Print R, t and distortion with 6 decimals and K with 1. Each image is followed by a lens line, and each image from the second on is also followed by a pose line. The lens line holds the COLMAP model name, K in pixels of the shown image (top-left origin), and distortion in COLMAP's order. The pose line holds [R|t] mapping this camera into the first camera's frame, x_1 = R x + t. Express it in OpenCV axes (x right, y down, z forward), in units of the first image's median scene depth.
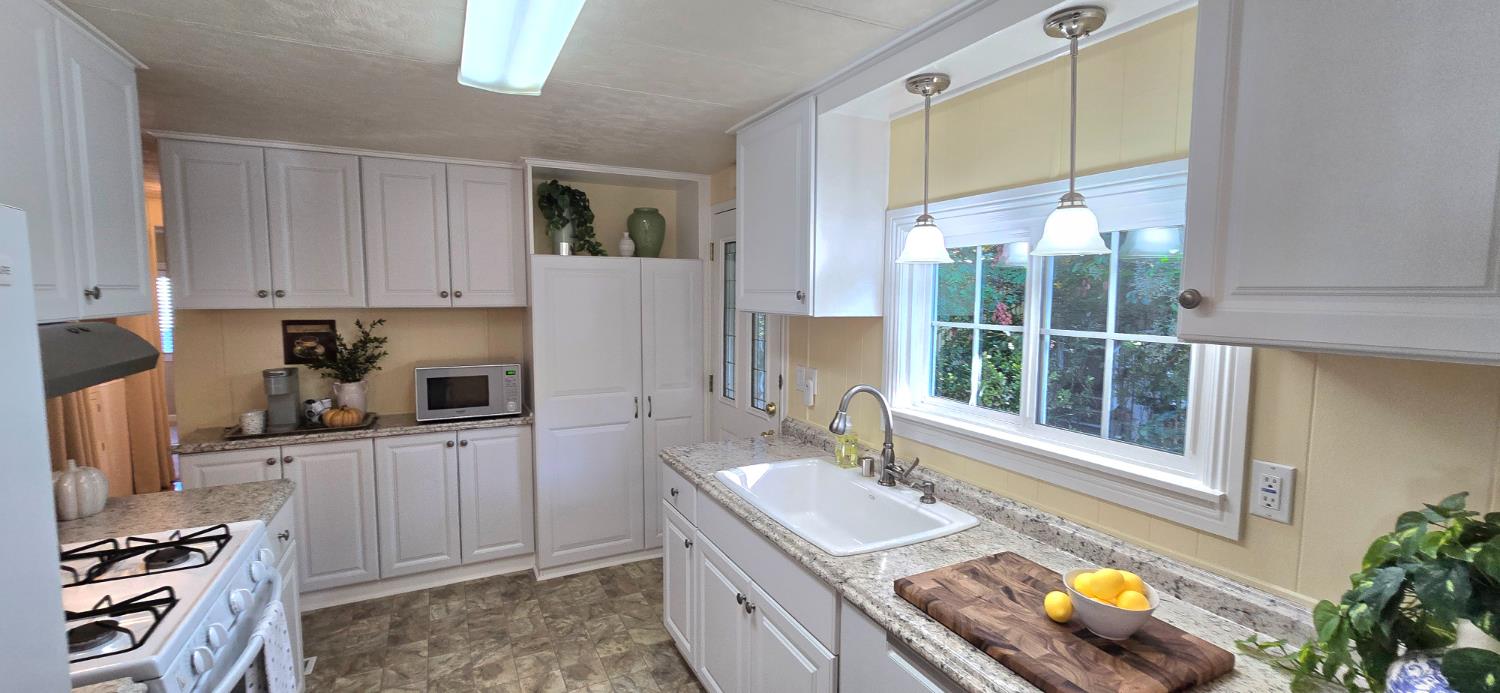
lens RADIAL K [[613.8, 0, 759.0], [0, 613.8, 342.5], [0, 0, 1]] dist [-0.001231, 0.000044]
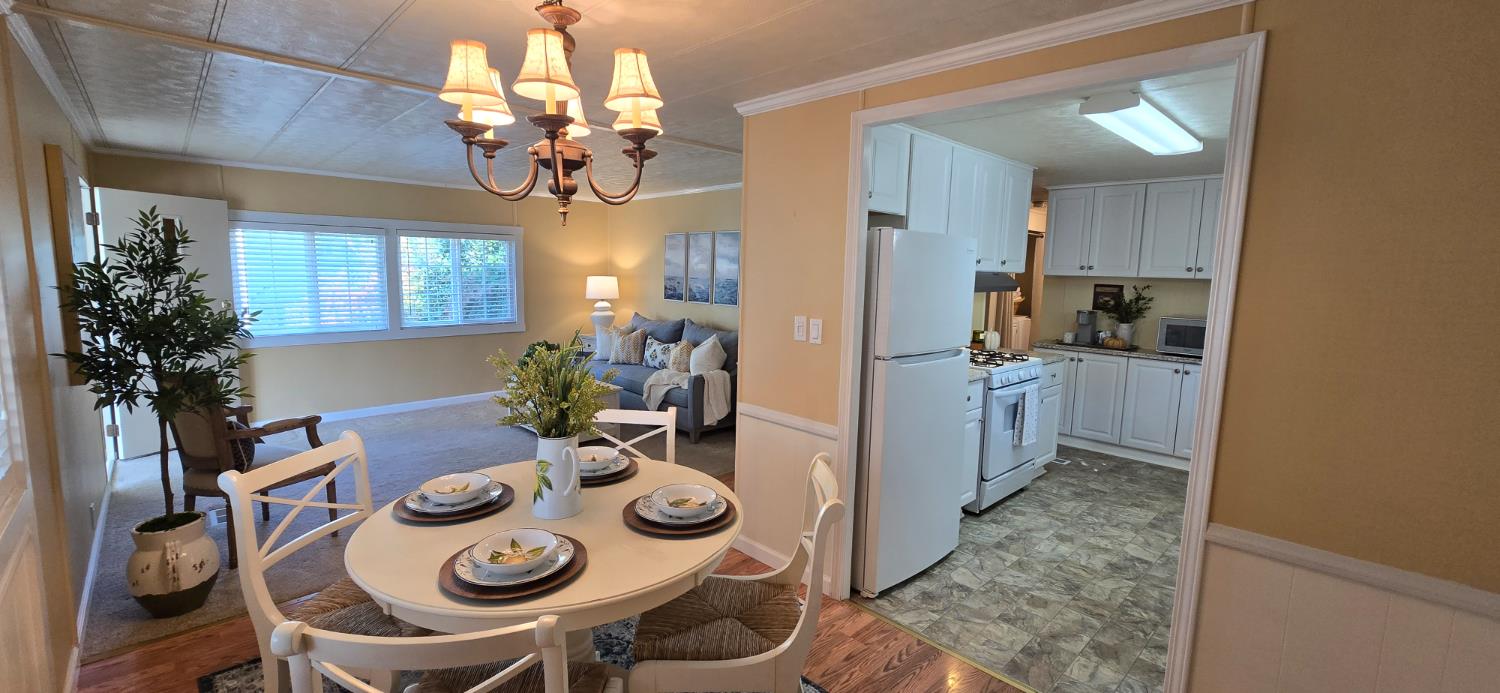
lens RADIAL K [[613.8, 0, 744.9], [0, 613.8, 344.7], [0, 0, 1]] dist [-0.001231, 0.000044]
pose [[0.278295, 0.119503, -0.953032, 0.620478], [-0.100452, 0.990410, 0.094857, 0.069058], [0.955228, 0.069336, 0.287630, -0.430859]]
